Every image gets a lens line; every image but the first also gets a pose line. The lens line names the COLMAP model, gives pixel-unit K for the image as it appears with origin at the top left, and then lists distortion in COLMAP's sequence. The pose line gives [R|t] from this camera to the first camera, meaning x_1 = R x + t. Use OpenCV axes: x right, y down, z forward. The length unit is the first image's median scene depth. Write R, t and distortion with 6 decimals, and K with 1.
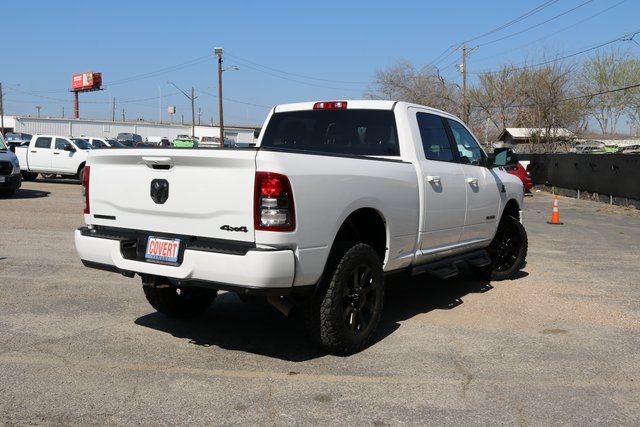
lens RADIAL K [[717.3, 0, 320.0], [0, 717.3, 213.5], [0, 0, 1]] dist [-0.112059, -0.009955]
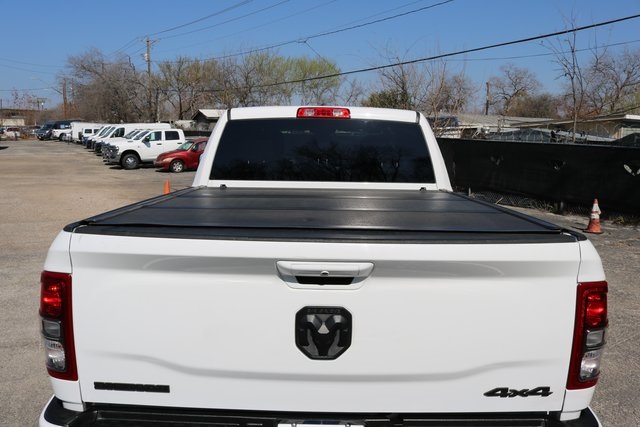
lens RADIAL K [[528.1, 0, 320.0], [0, 528.1, 213.5], [0, 0, 1]] dist [-0.104968, 0.015908]
pose [[0.832209, -0.089824, 0.547138, -0.302570], [0.040975, 0.994055, 0.100872, -0.105057], [-0.552946, -0.061528, 0.830942, 0.554338]]
